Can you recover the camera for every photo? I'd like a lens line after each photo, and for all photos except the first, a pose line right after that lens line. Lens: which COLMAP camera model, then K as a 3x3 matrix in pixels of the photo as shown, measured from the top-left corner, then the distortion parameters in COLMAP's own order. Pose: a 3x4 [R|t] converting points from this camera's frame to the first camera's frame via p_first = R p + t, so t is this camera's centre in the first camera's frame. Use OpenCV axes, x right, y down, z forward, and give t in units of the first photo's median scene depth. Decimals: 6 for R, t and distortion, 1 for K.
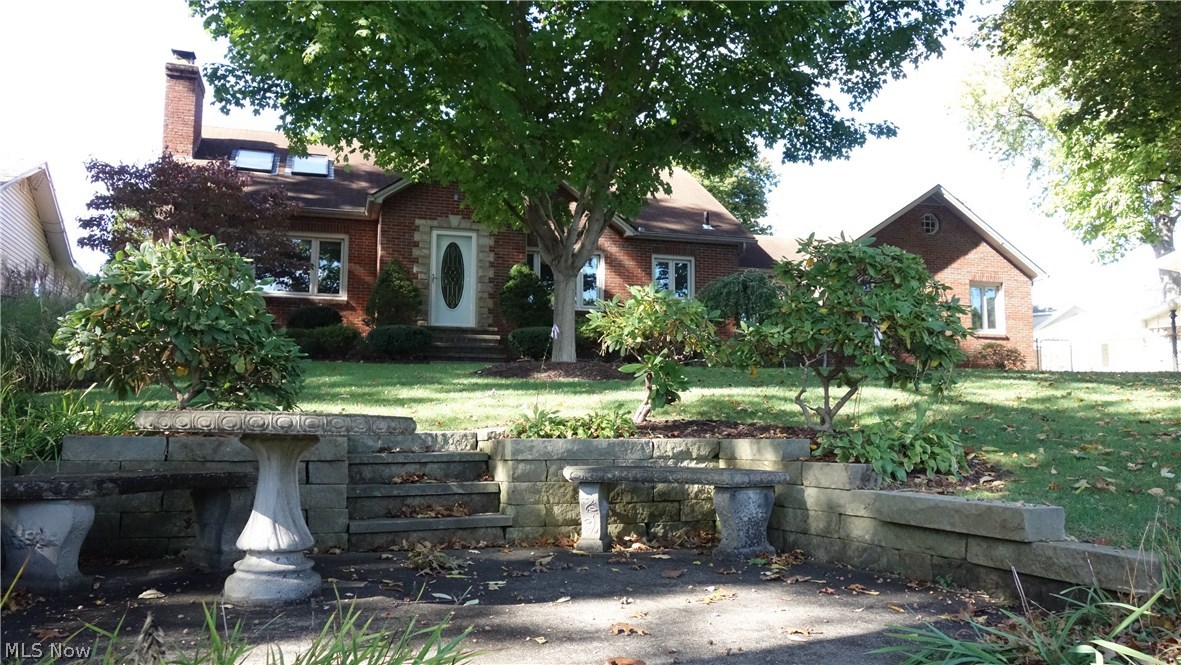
lens RADIAL K [[935.8, 0, 590.1], [0, 935.8, 333.9], [0, 0, 1]] dist [0.000727, 0.004843]
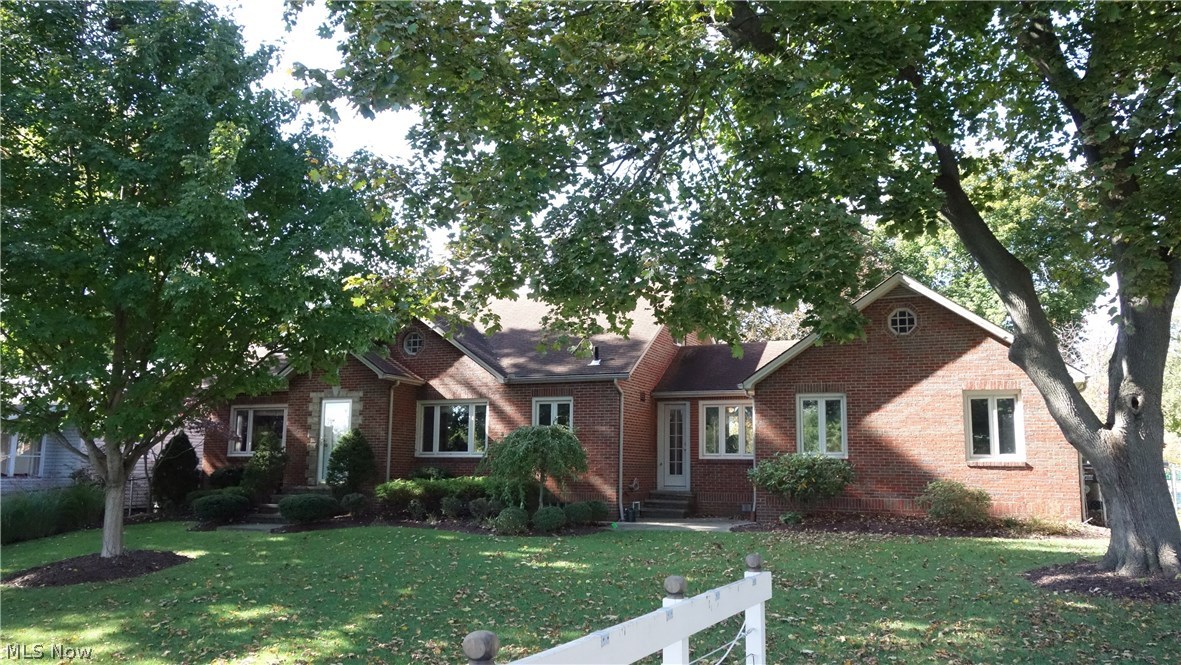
lens RADIAL K [[935.8, 0, 590.1], [0, 935.8, 333.9], [0, 0, 1]] dist [0.000727, 0.004843]
pose [[0.760053, -0.087929, -0.643885, 0.863851], [0.066118, 0.996126, -0.057984, -0.102113], [0.646488, 0.001498, 0.762922, 0.300218]]
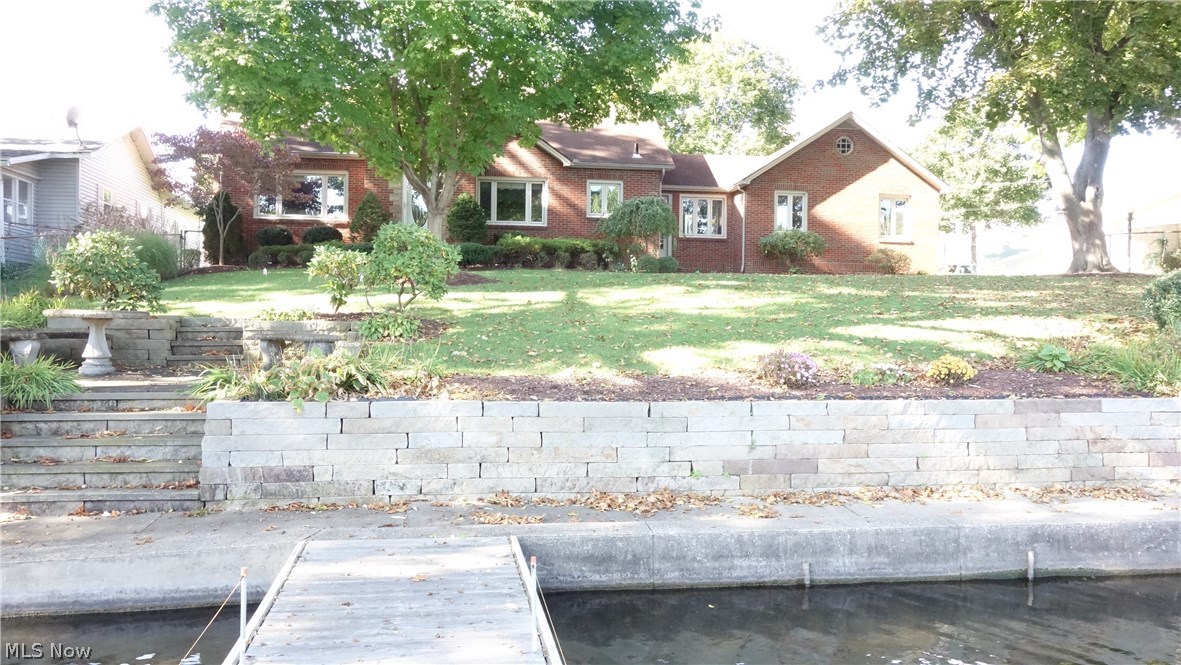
lens RADIAL K [[935.8, 0, 590.1], [0, 935.8, 333.9], [0, 0, 1]] dist [0.000727, 0.004843]
pose [[0.987176, 0.013663, -0.159052, 0.306963], [0.005551, 0.992790, 0.119738, -0.033242], [0.159542, -0.119085, 0.979982, -0.295194]]
